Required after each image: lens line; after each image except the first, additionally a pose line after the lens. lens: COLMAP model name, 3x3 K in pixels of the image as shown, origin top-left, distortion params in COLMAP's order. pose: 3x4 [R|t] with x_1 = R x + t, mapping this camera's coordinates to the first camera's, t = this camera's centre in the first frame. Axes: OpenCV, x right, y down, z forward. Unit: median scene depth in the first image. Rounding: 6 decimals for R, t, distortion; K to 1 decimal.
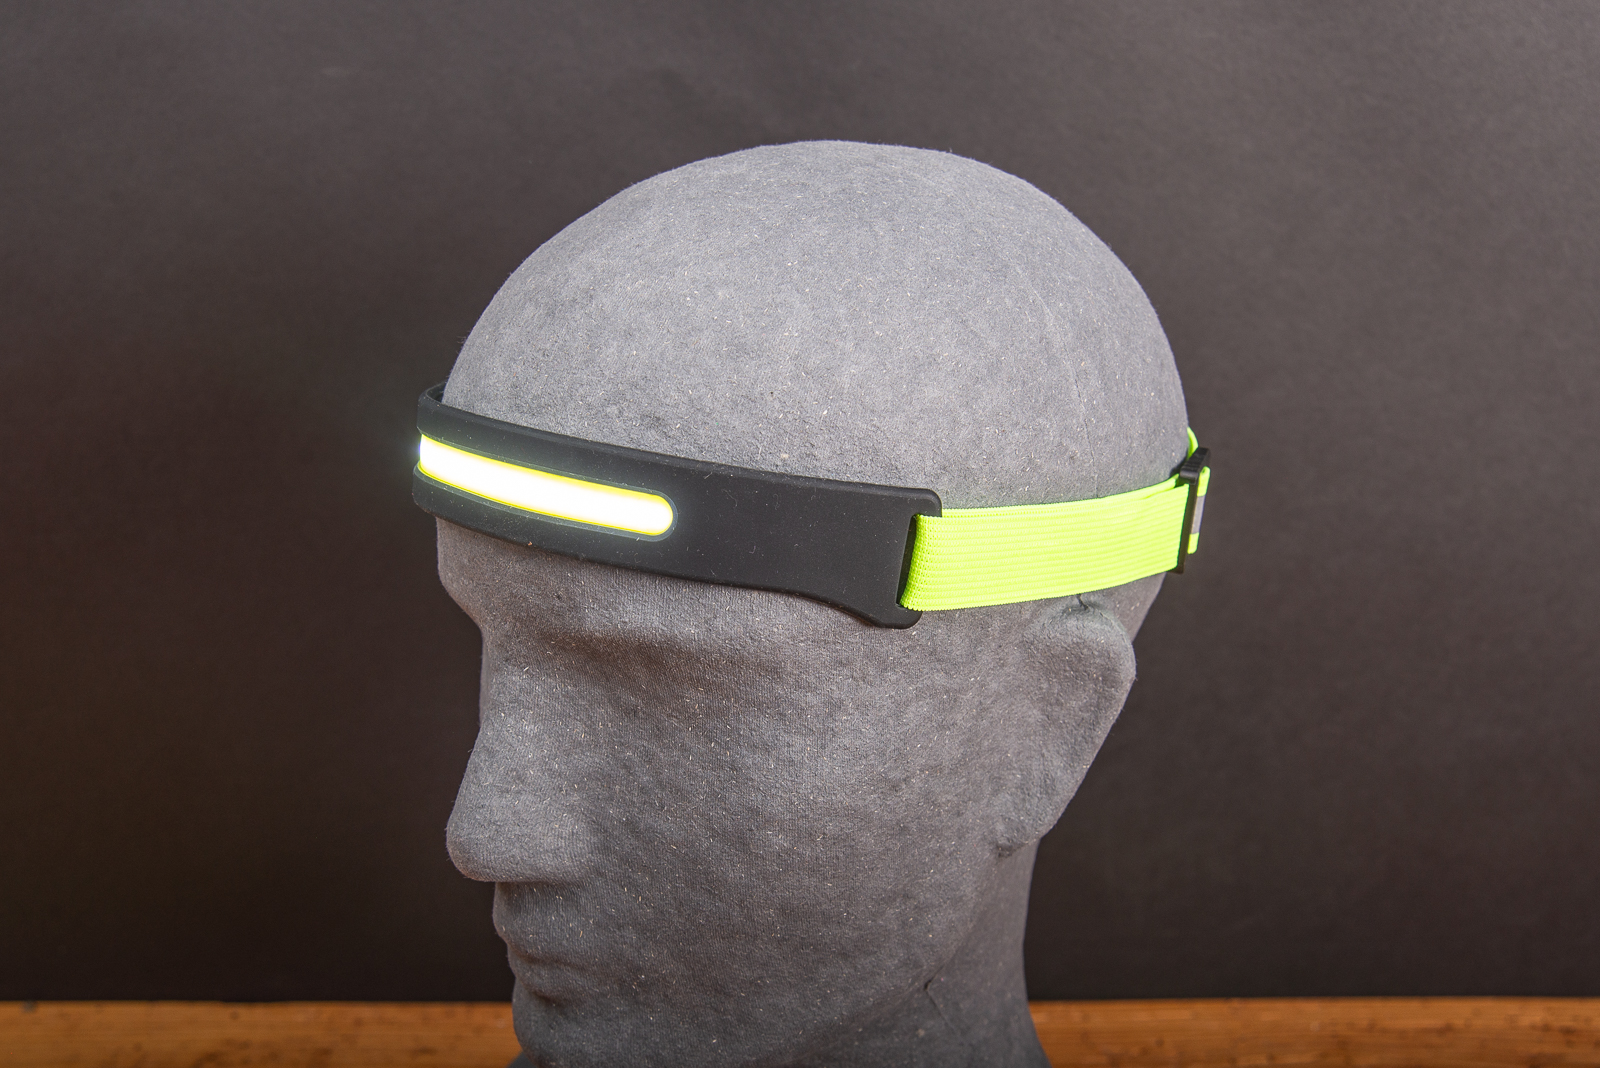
lens RADIAL K [[1790.5, 0, 800.0], [0, 1790.5, 534.0], [0, 0, 1]] dist [-0.000447, 0.299305]
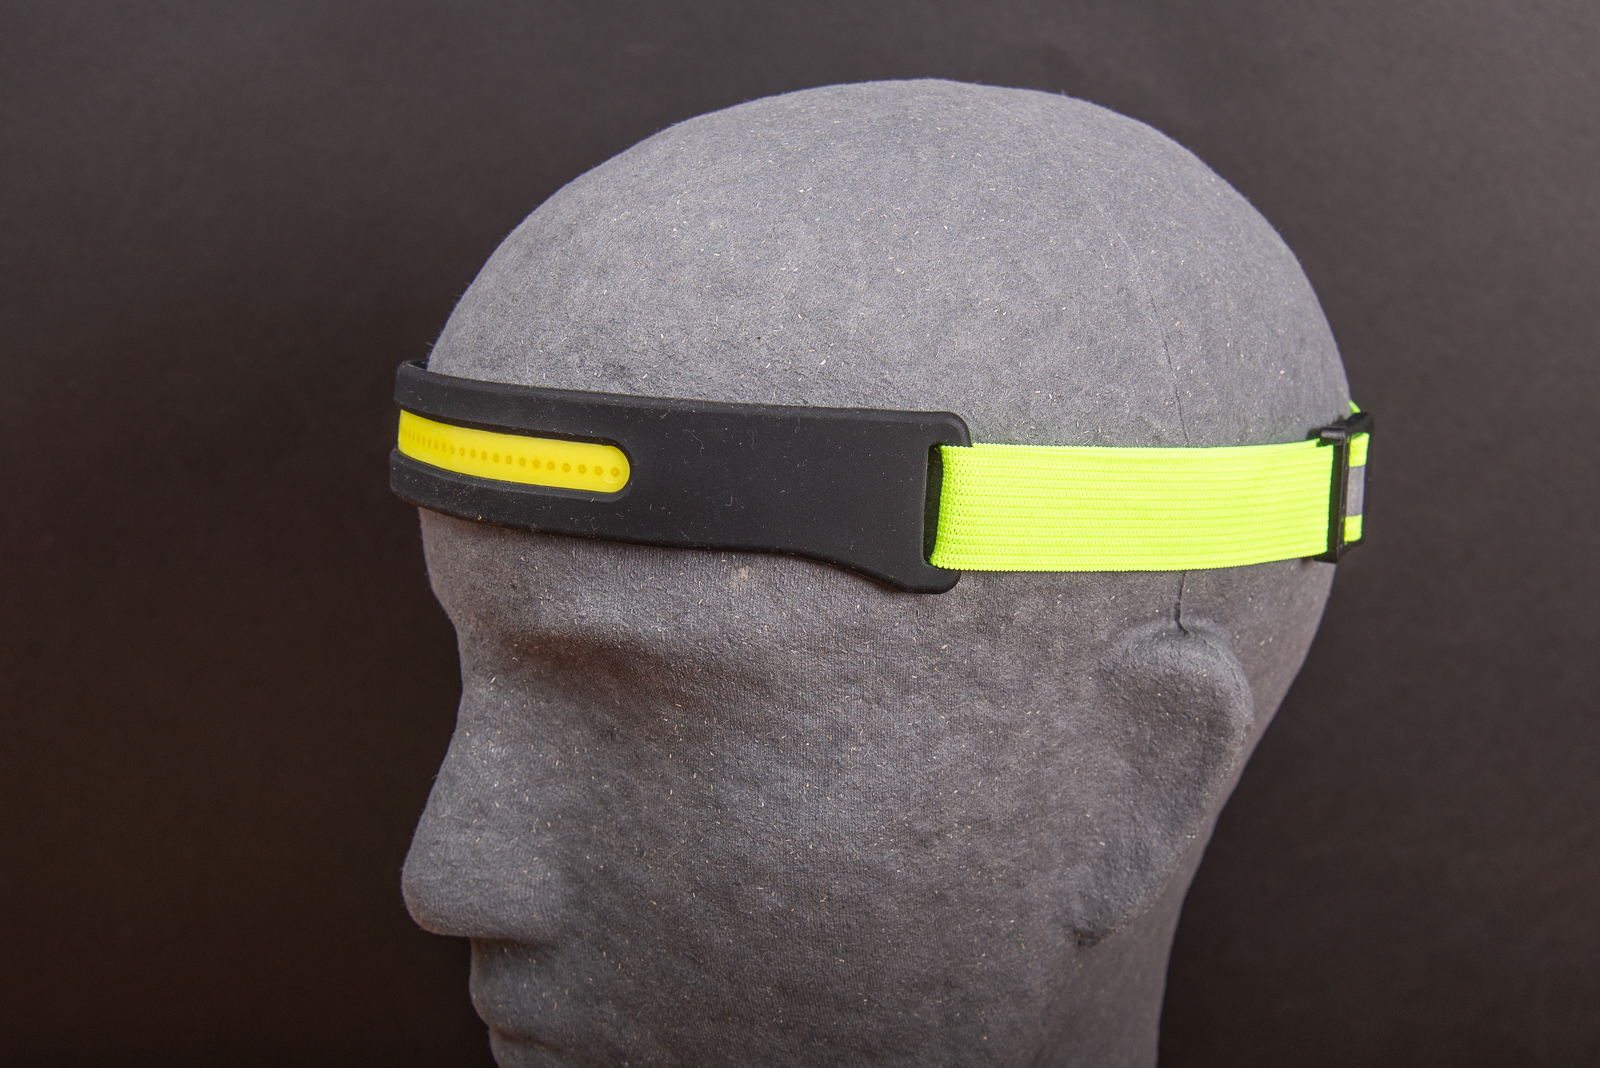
lens RADIAL K [[1945.0, 0, 800.3], [0, 1945.0, 514.3], [0, 0, 1]] dist [-0.001931, 0.019834]
pose [[0.988326, 0.024332, -0.150398, 0.126231], [-0.033878, 0.997548, -0.061240, 0.050286], [0.148539, 0.065621, 0.986727, 0.122086]]
